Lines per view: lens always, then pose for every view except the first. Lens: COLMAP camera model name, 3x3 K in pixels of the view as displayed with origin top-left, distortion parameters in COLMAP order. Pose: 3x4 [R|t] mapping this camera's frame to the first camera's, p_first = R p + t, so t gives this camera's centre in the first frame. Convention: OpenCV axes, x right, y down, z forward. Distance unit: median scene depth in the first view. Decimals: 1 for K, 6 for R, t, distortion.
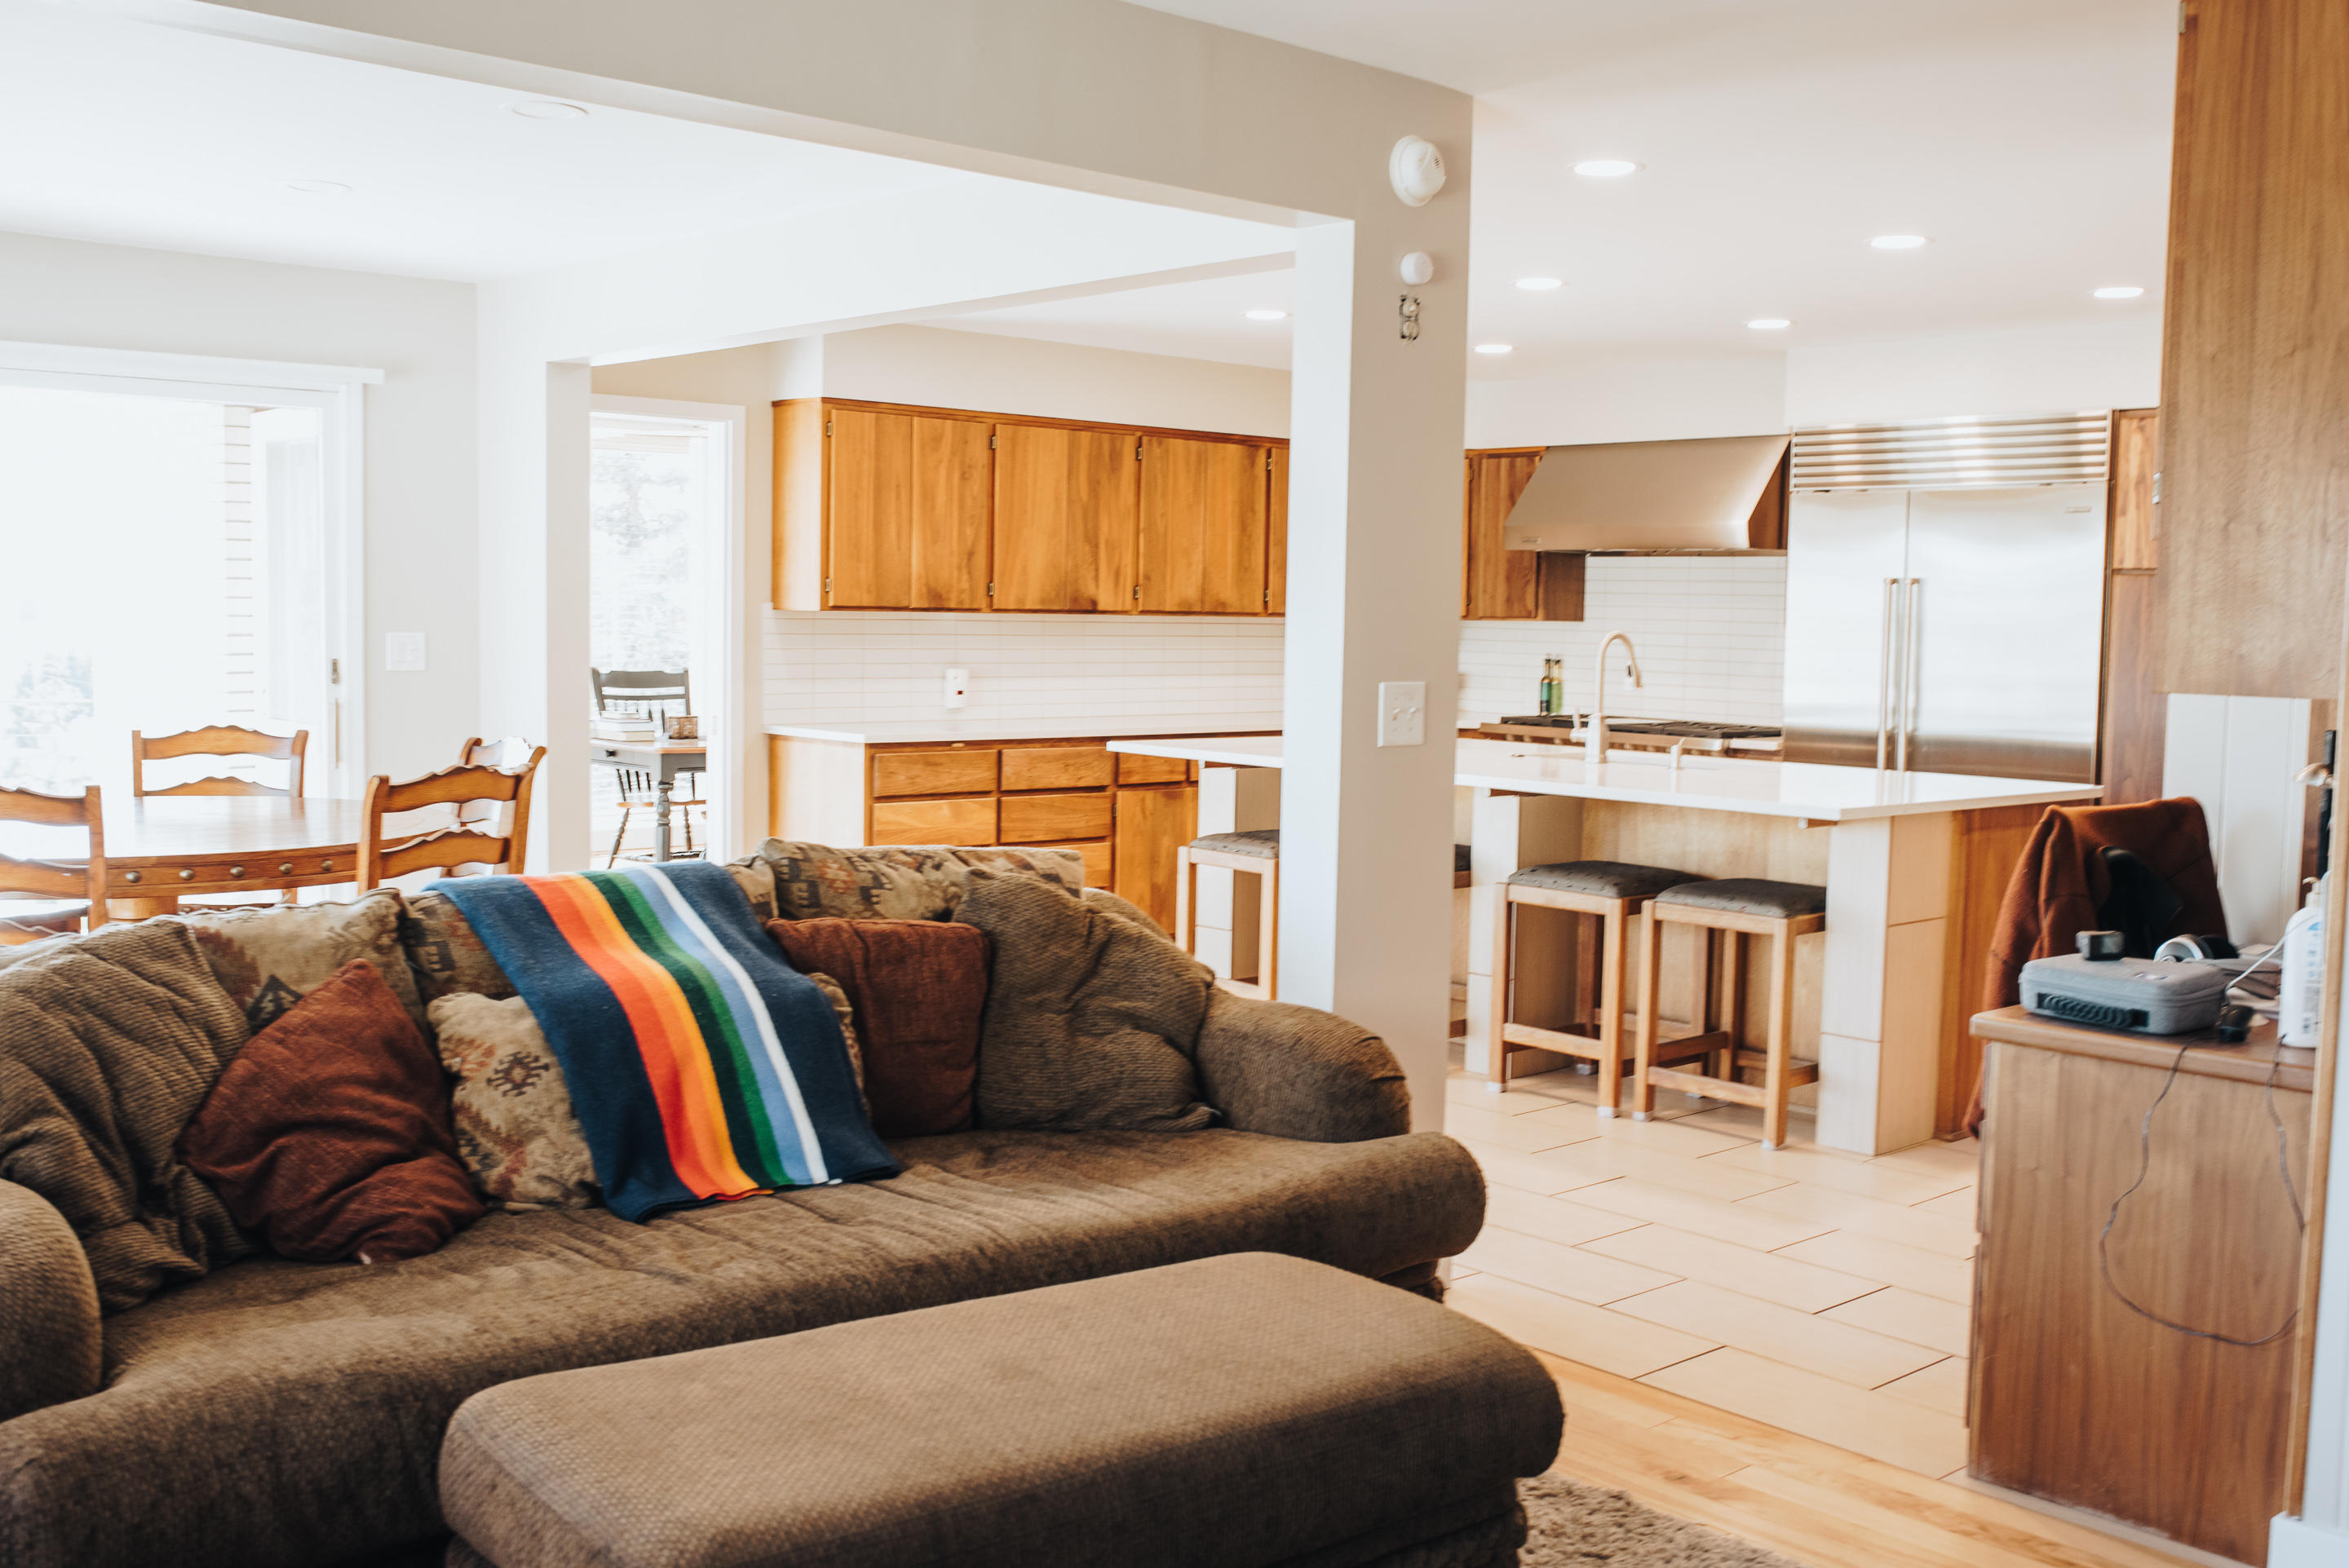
lens RADIAL K [[2237.5, 0, 1173.0], [0, 2237.5, 778.4], [0, 0, 1]] dist [-0.059057, 0.084422]
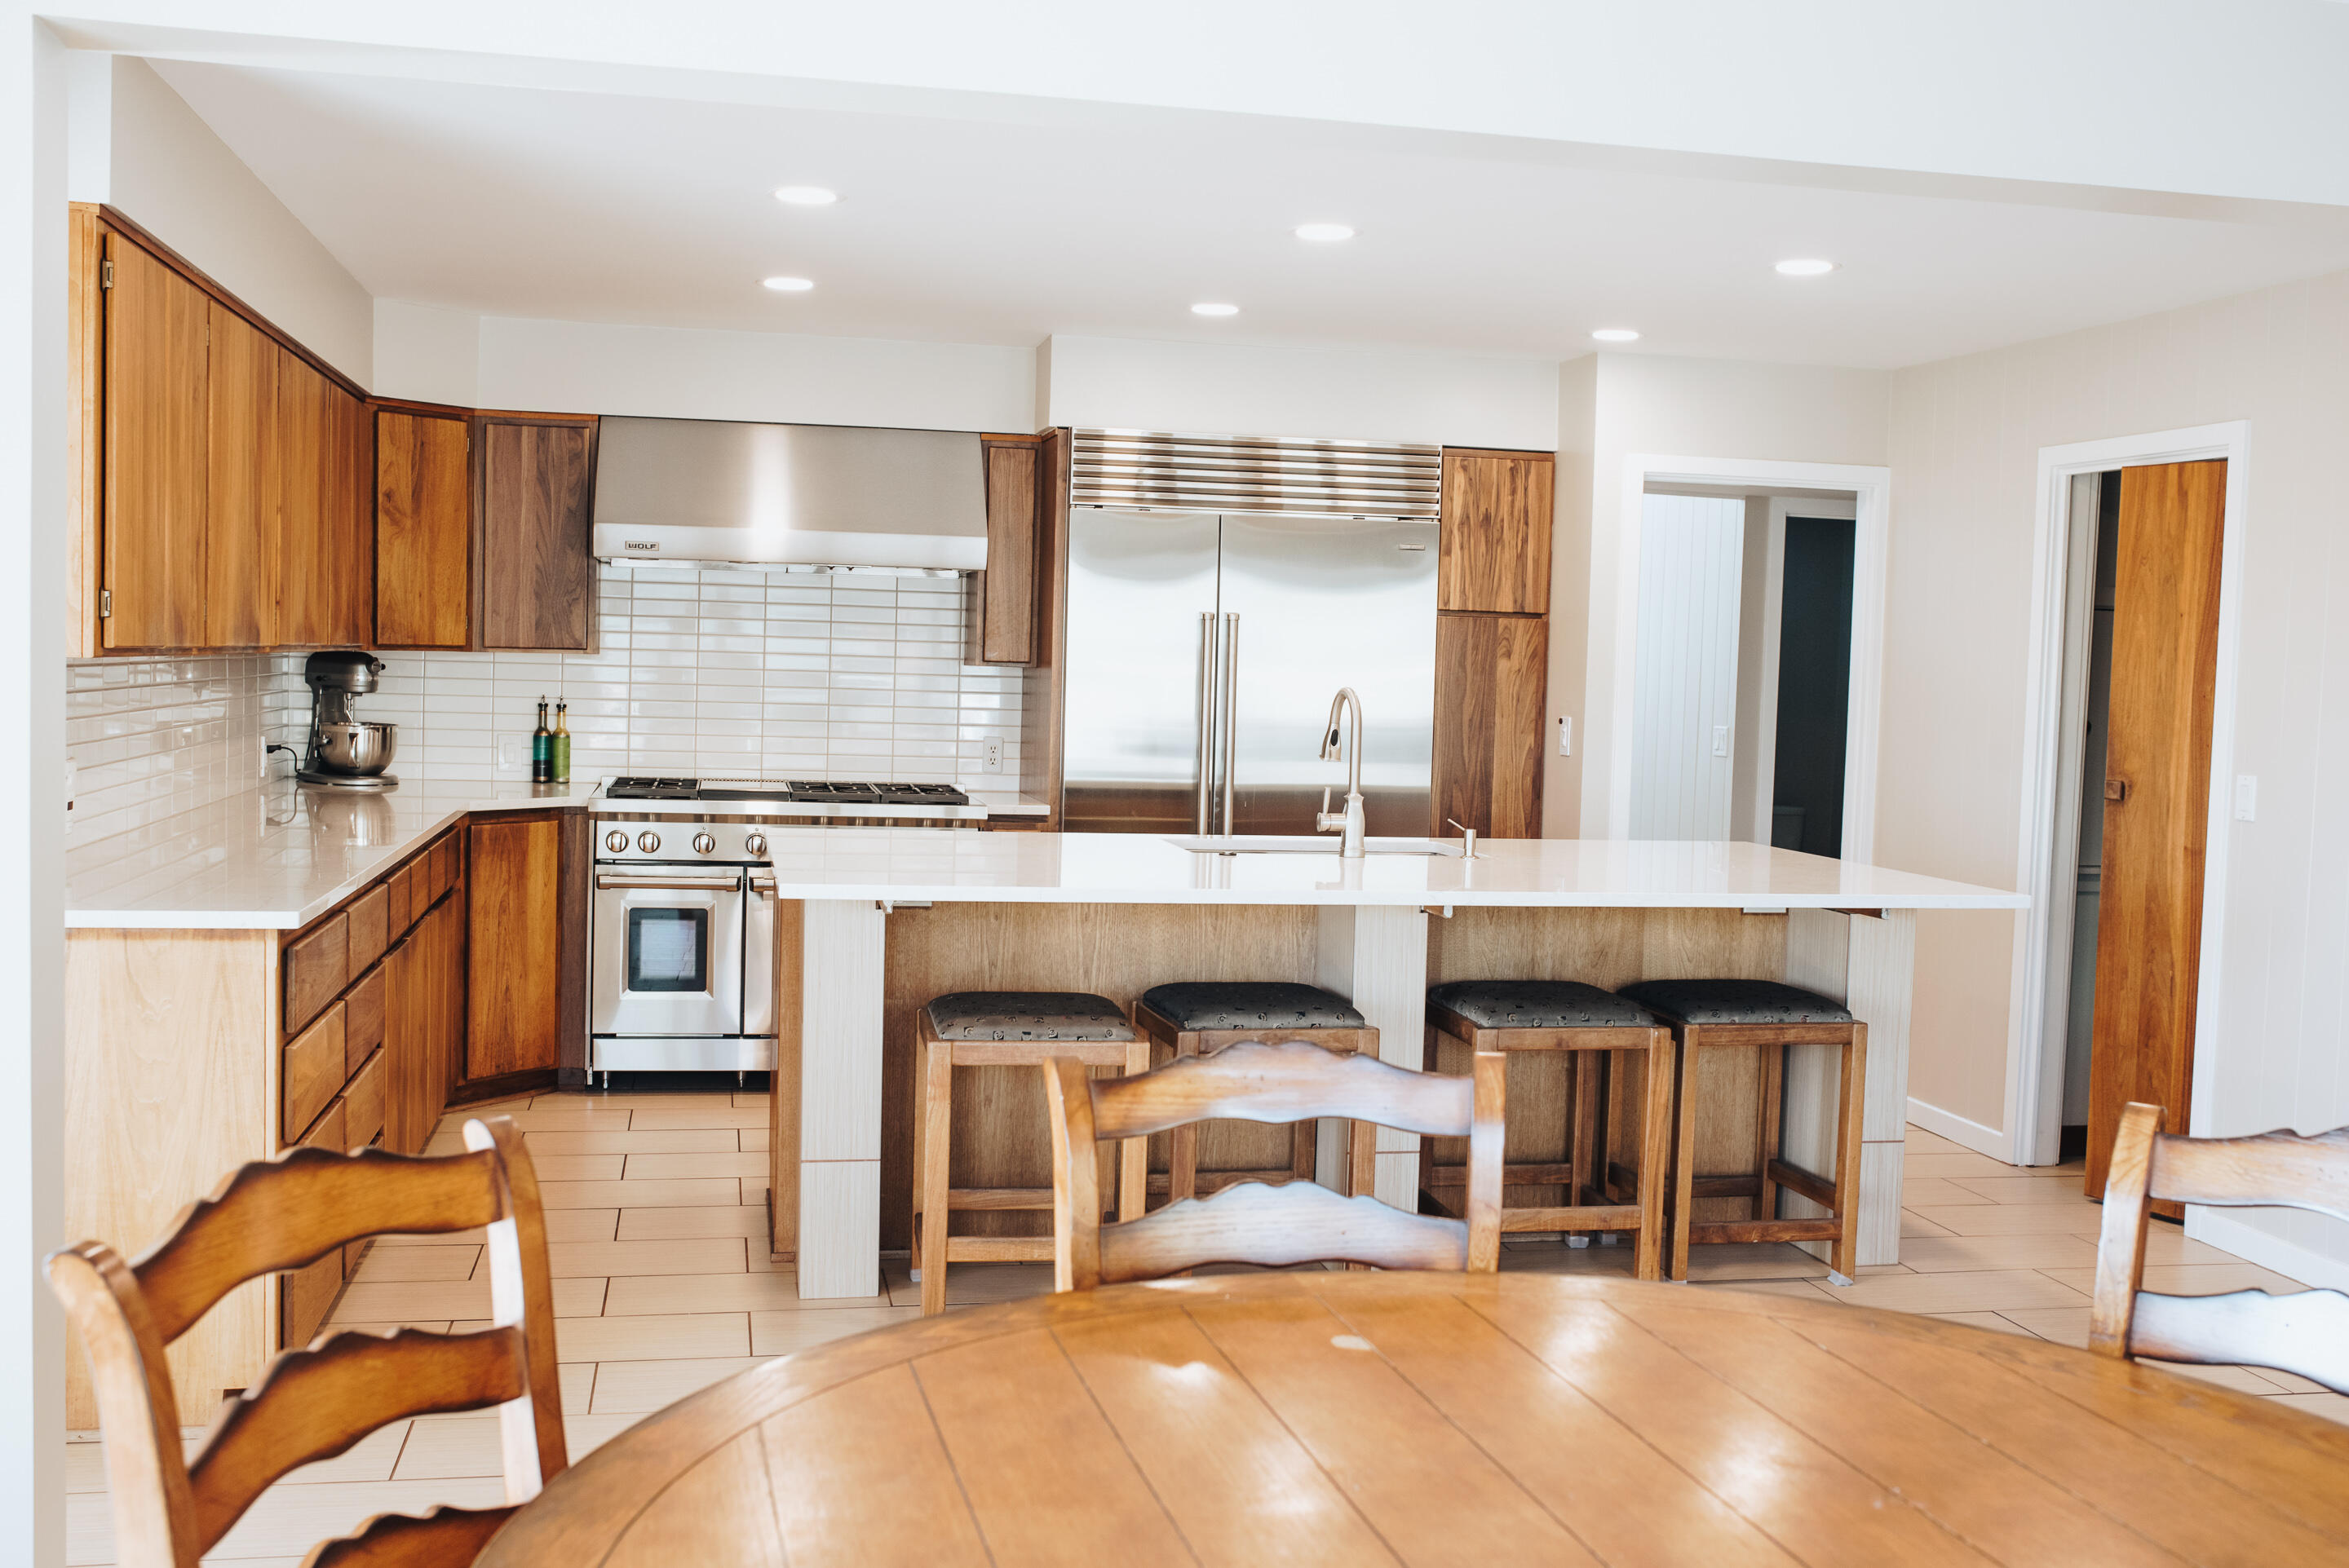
lens RADIAL K [[2237.5, 0, 1173.0], [0, 2237.5, 778.4], [0, 0, 1]] dist [-0.059057, 0.084422]
pose [[0.506899, -0.051701, 0.860454, -0.441262], [0.045920, 0.998402, 0.032938, -0.053863], [-0.860782, 0.022815, 0.508463, 0.558276]]
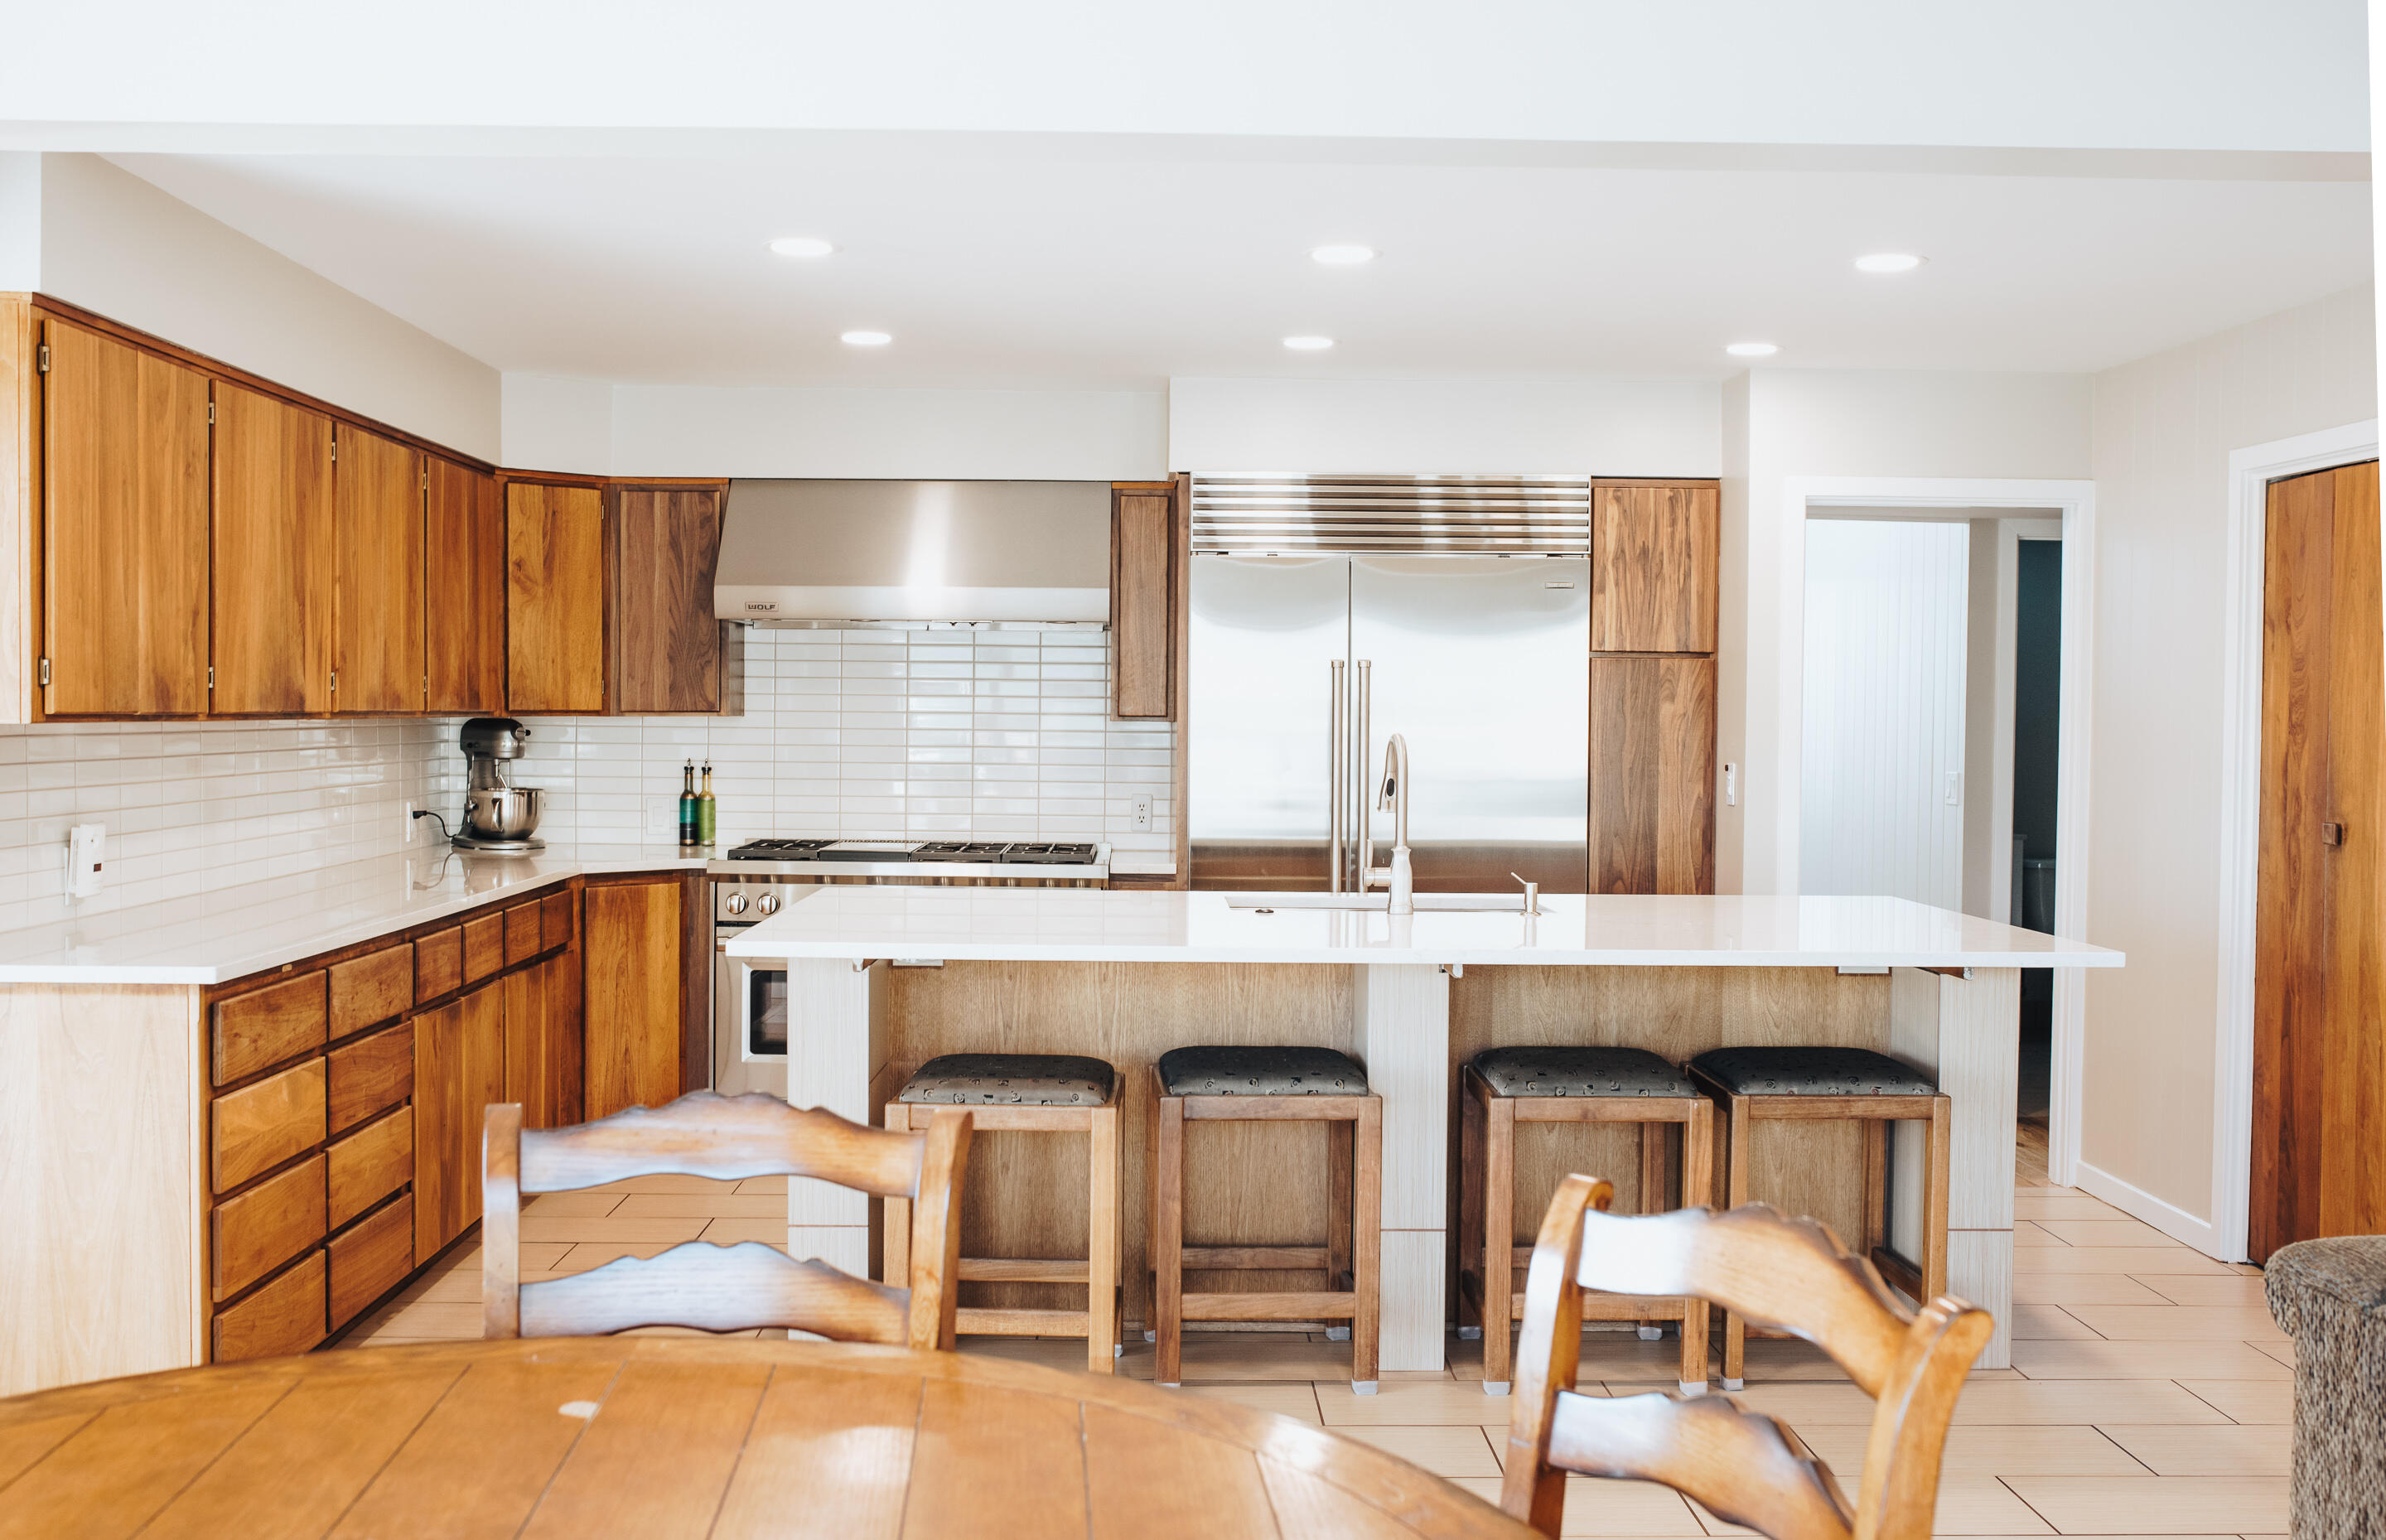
lens RADIAL K [[2307.9, 0, 1173.1], [0, 2307.9, 766.7], [0, 0, 1]] dist [-0.048051, 0.037281]
pose [[0.657505, -0.032334, 0.752756, -0.368028], [0.061280, 0.998064, -0.010656, -0.044082], [-0.750954, 0.053135, 0.658213, 0.471822]]
